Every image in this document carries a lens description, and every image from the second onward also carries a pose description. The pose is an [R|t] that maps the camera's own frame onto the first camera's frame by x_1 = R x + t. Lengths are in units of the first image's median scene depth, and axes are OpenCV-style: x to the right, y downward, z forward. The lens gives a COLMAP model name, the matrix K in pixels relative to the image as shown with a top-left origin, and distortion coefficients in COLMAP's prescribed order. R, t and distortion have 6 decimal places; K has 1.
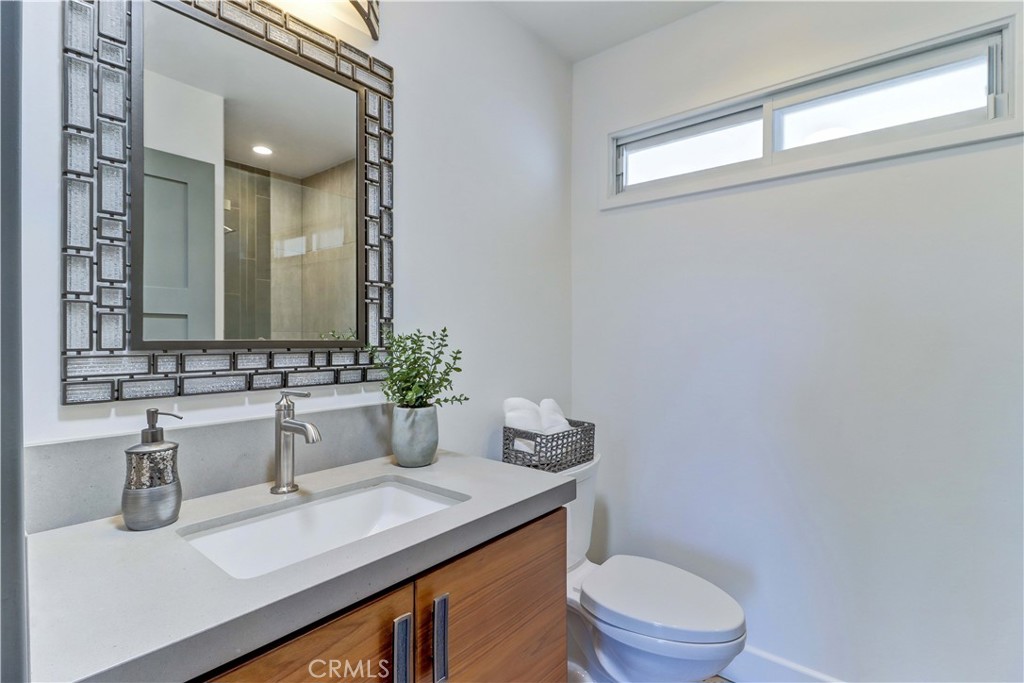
lens RADIAL K [[477.0, 0, 510.9], [0, 477.0, 338.1], [0, 0, 1]] dist [-0.003686, -0.002873]
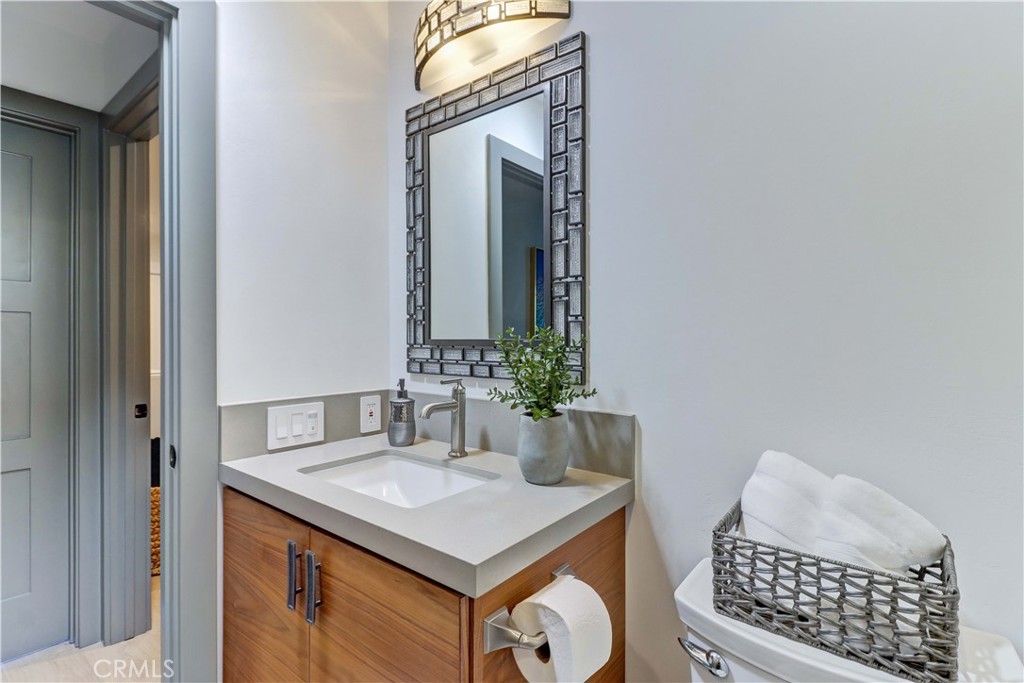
lens RADIAL K [[477.0, 0, 511.0], [0, 477.0, 341.5], [0, 0, 1]] dist [-0.003686, -0.002873]
pose [[0.021168, -0.000795, -0.999776, 0.788076], [-0.006097, 0.999981, -0.000924, 0.010915], [0.999757, 0.006115, 0.021163, 1.065169]]
